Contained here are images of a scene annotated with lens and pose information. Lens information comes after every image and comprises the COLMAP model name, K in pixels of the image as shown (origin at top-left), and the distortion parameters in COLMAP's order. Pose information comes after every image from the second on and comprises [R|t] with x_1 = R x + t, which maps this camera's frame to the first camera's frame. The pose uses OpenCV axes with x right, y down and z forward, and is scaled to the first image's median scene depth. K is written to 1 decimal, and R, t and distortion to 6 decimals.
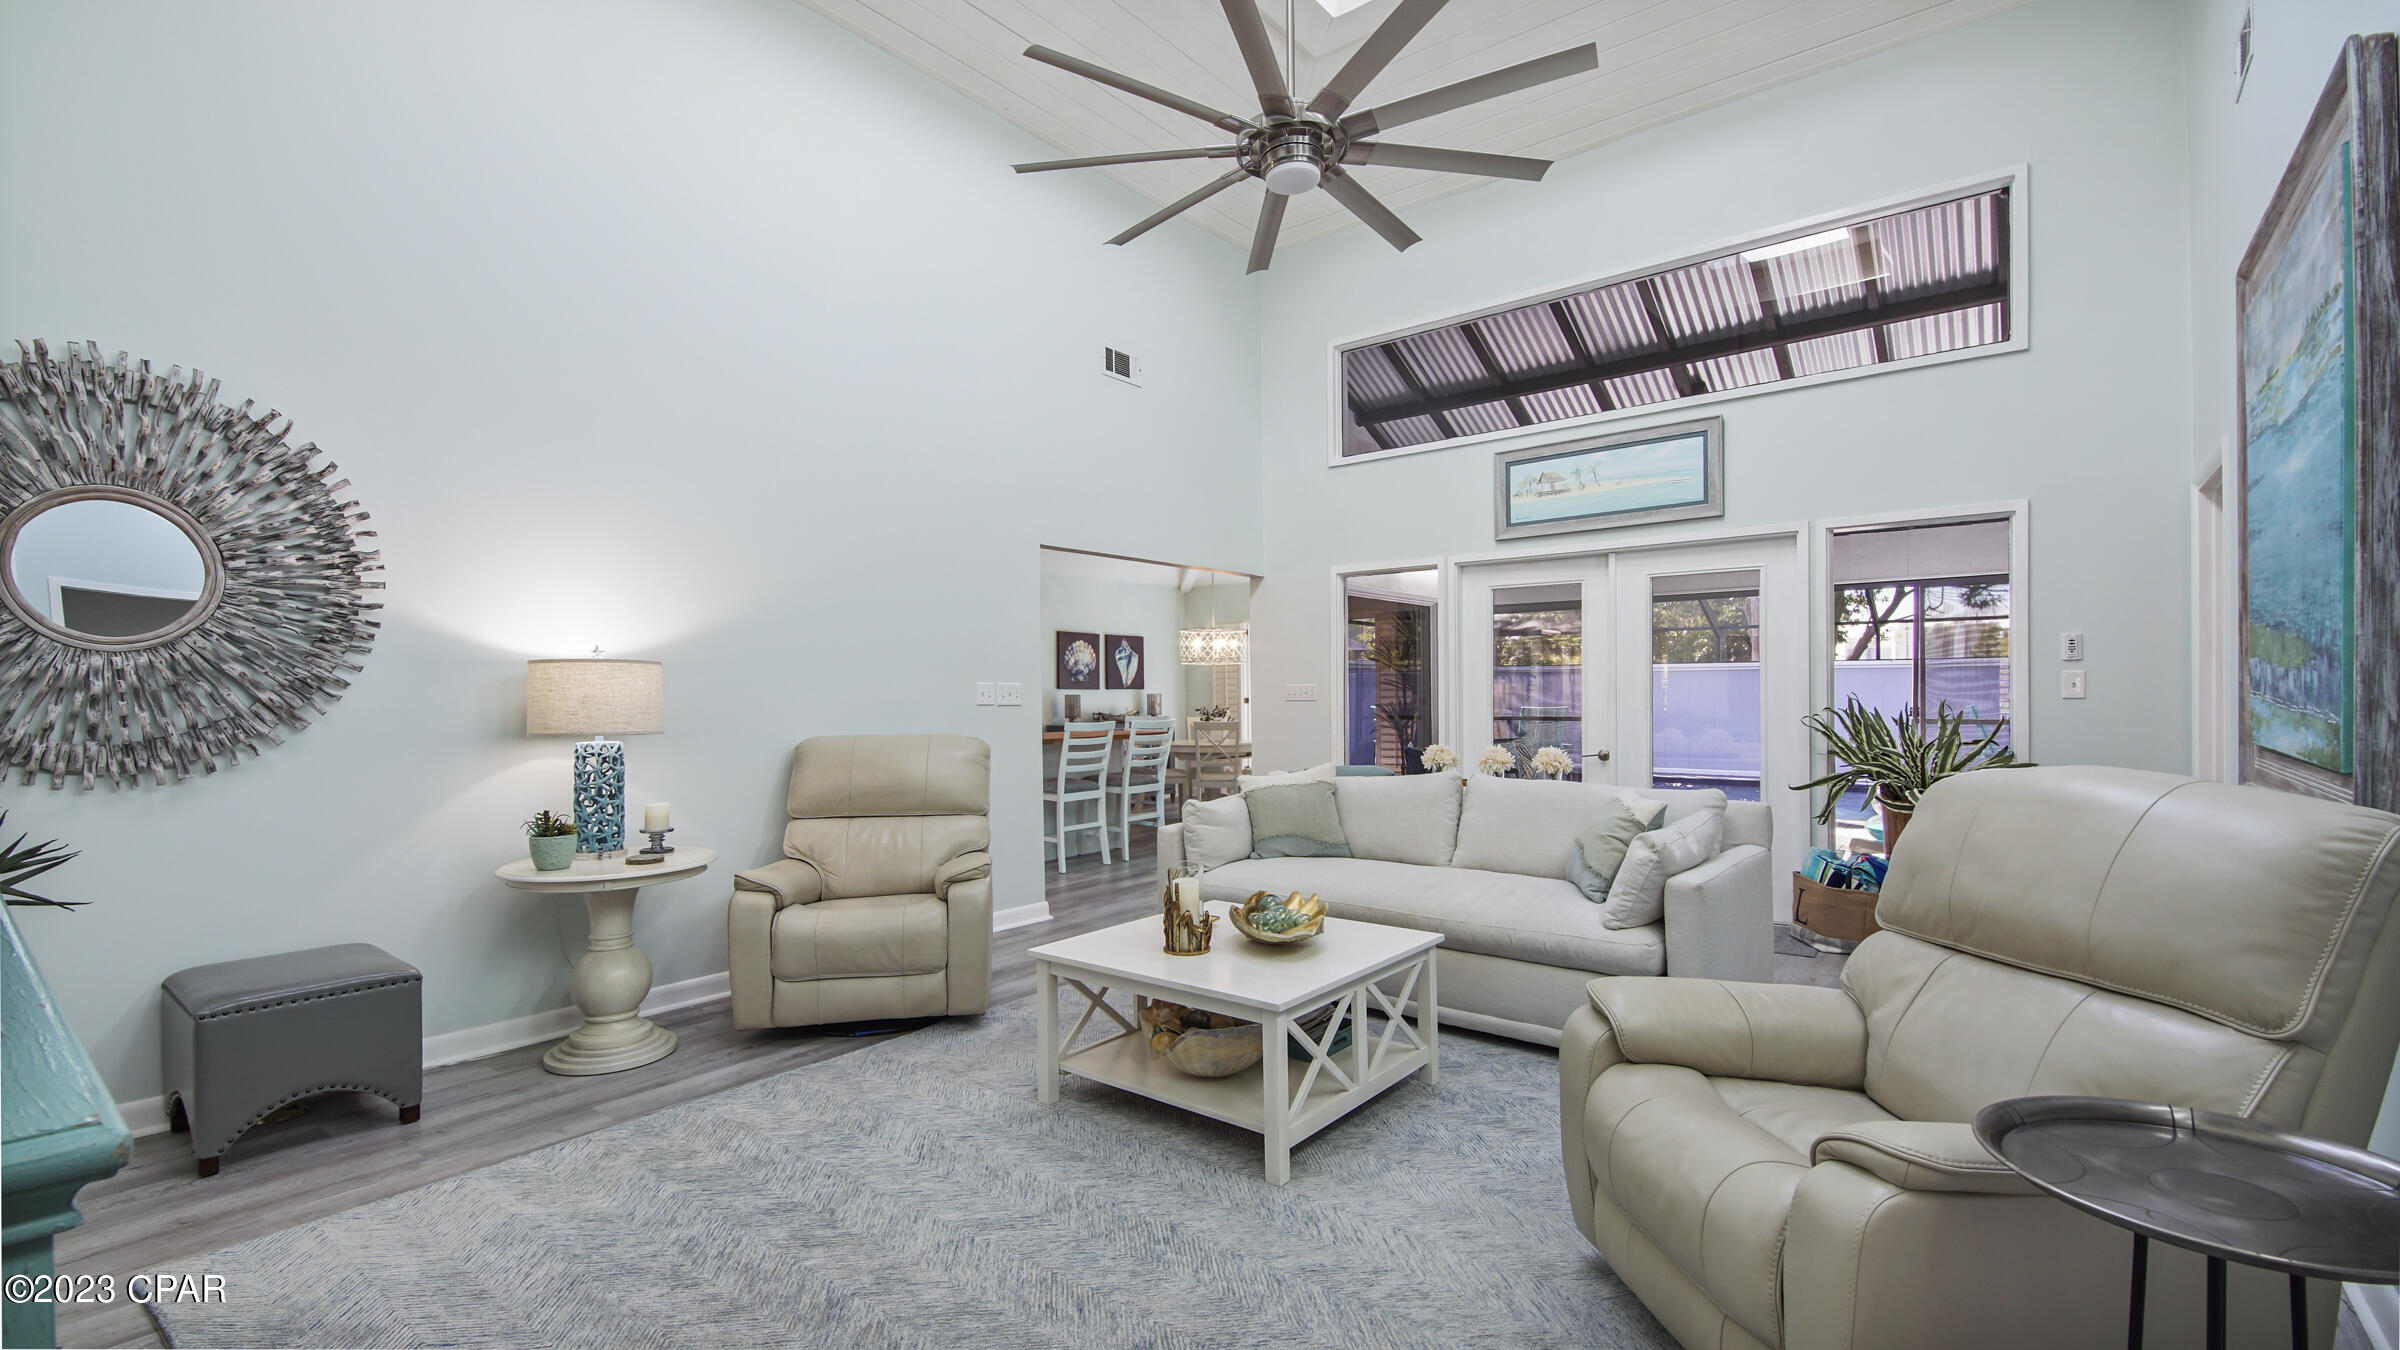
lens RADIAL K [[1043.3, 0, 1198.3], [0, 1043.3, 702.2], [0, 0, 1]] dist [0.033070, -0.020992]
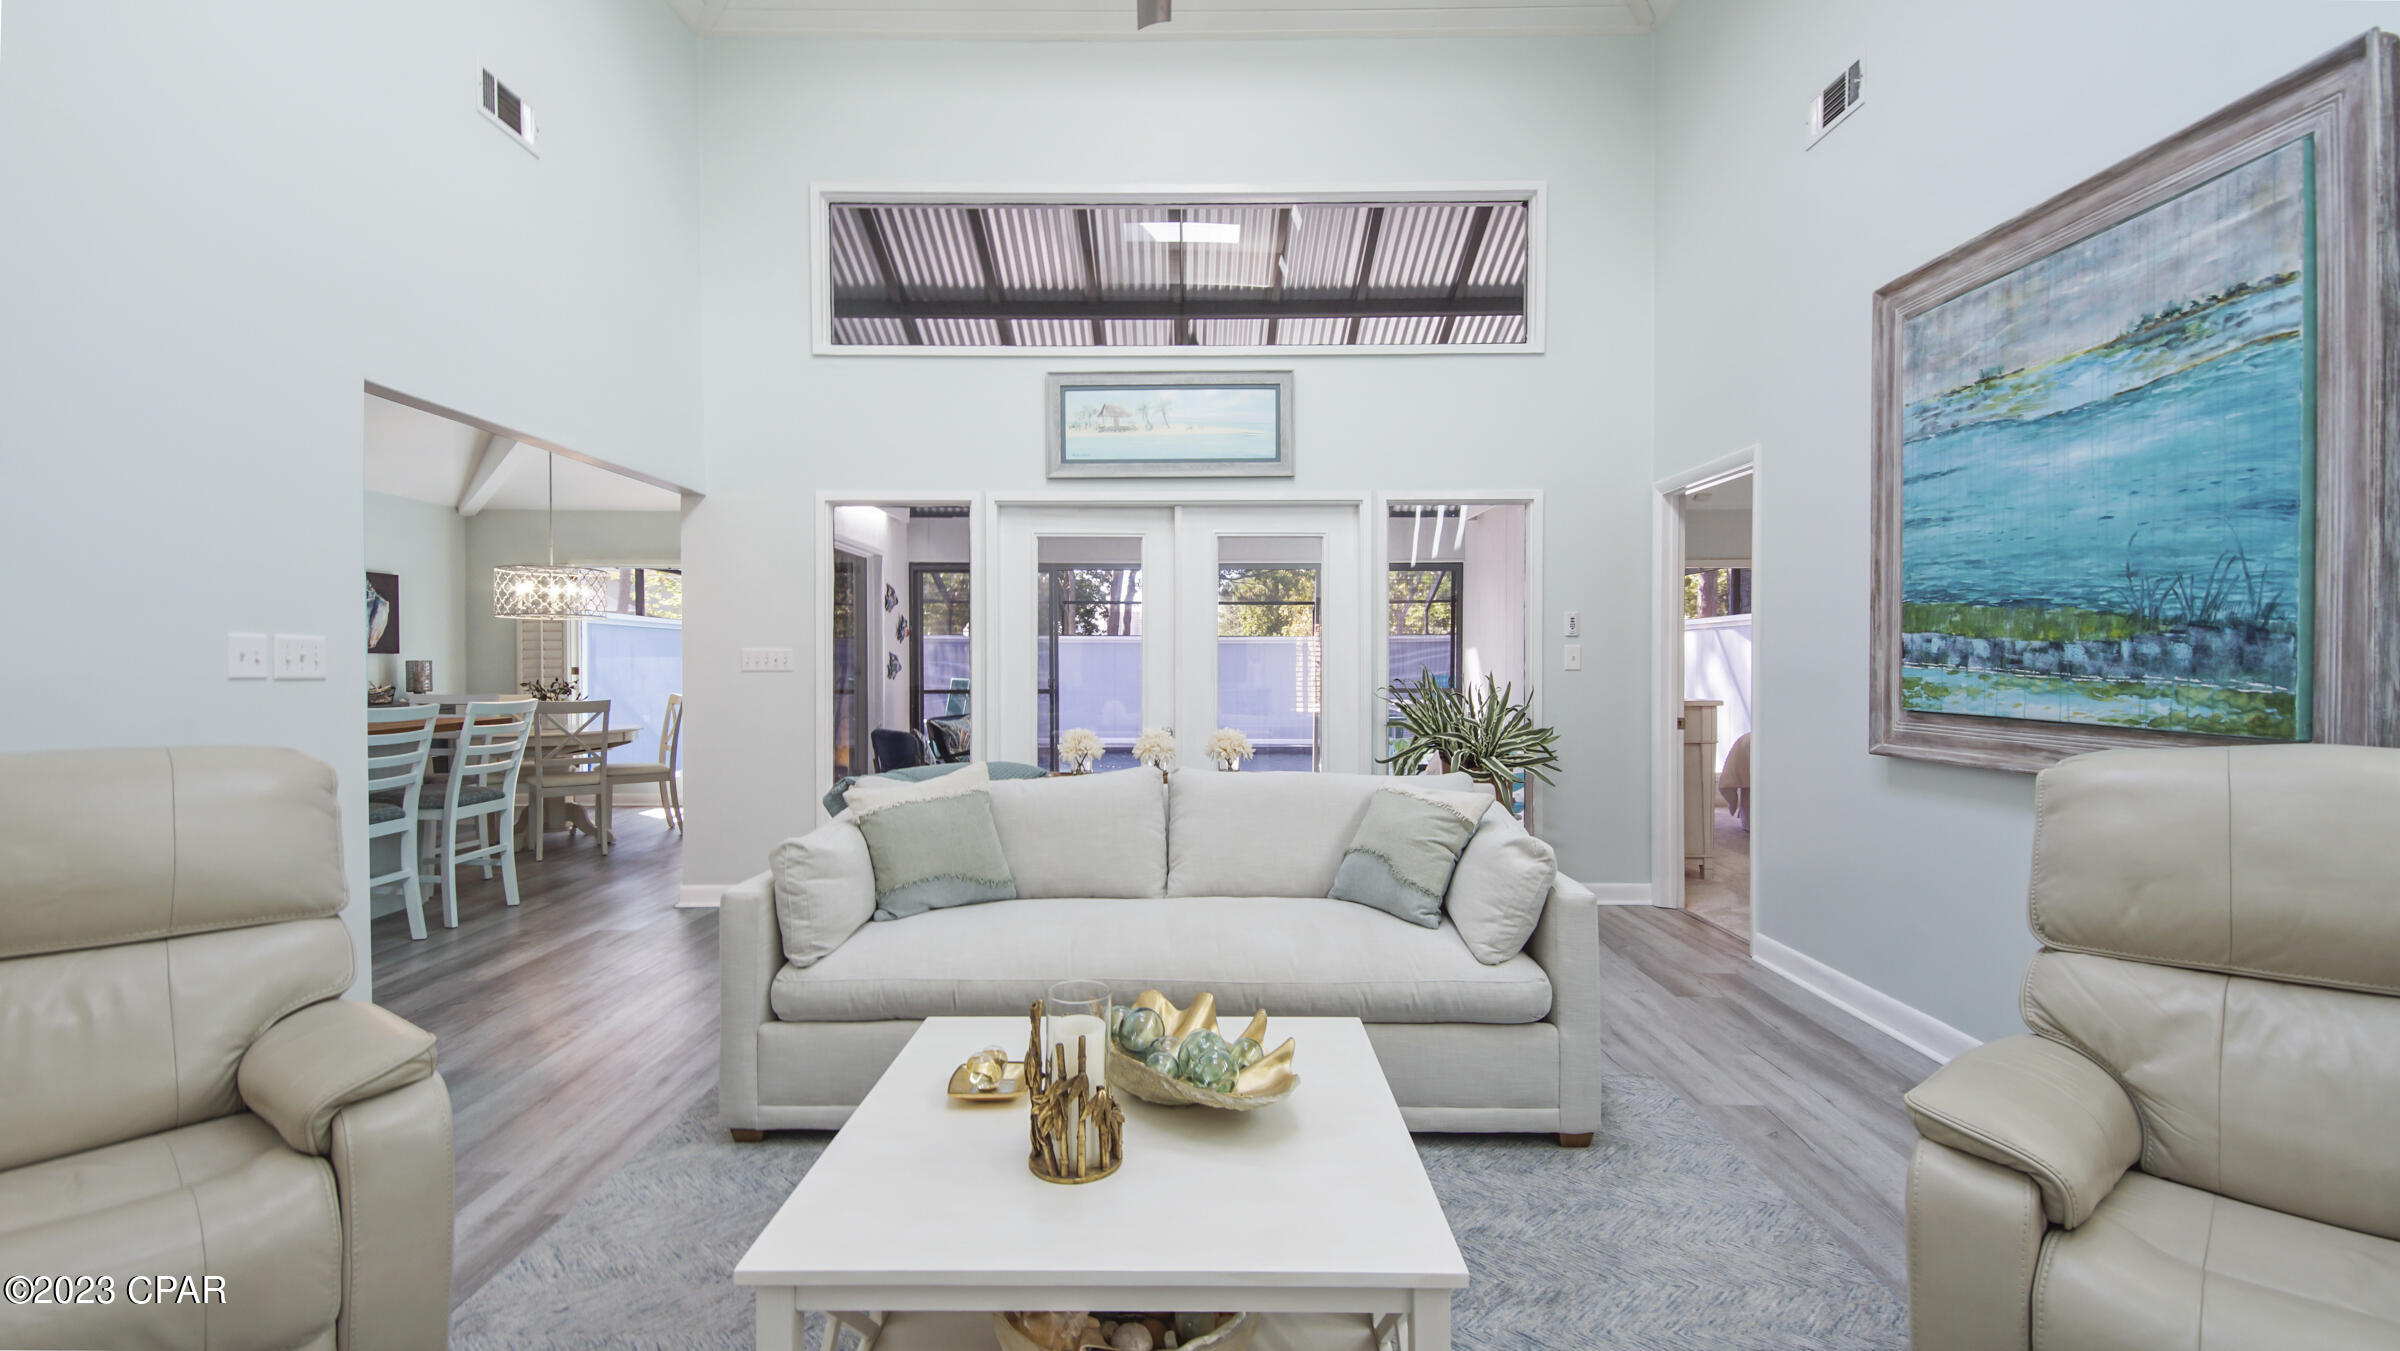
lens RADIAL K [[1050.4, 0, 1192.9], [0, 1050.4, 672.0], [0, 0, 1]] dist [0.033496, -0.020390]
pose [[0.783624, 0.001261, 0.621234, -0.148365], [-0.000497, 0.999999, -0.001403, -0.000014], [-0.621236, 0.000791, 0.783624, 0.288845]]
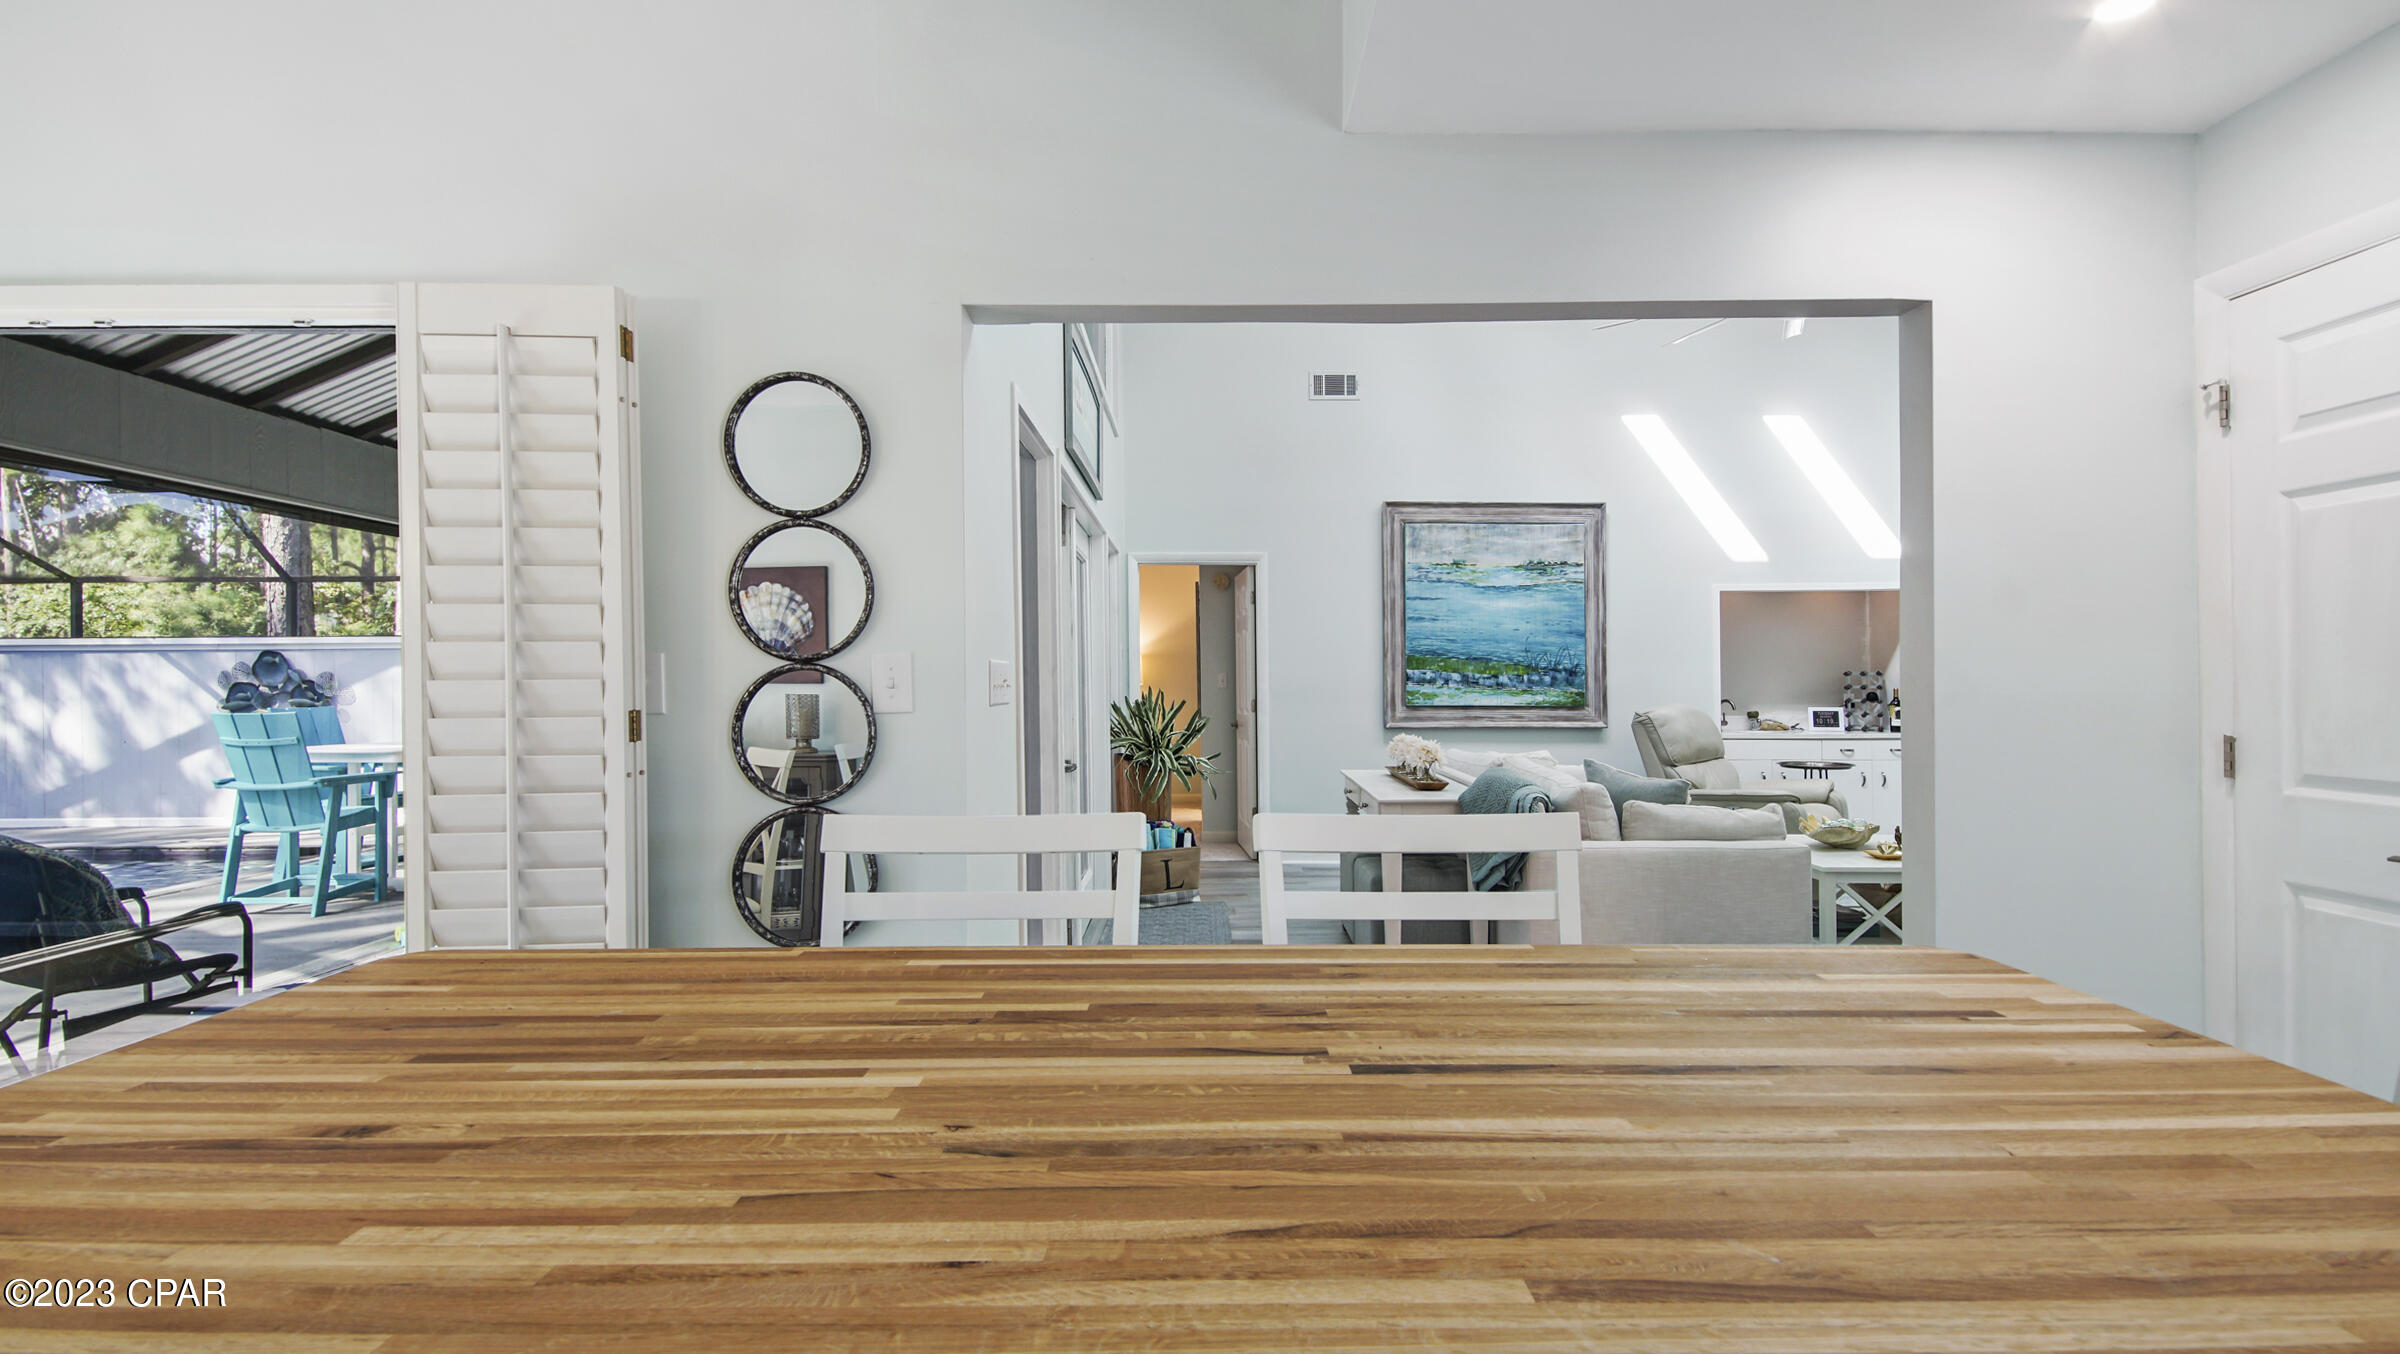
lens RADIAL K [[1100.4, 0, 1224.1], [0, 1100.4, 682.6], [0, 0, 1]] dist [0.002434, 0.000207]
pose [[-0.627722, 0.010104, 0.778372, -0.335523], [0.016078, 0.999871, -0.000013, -0.010029], [-0.778272, 0.012507, -0.627803, 1.420121]]
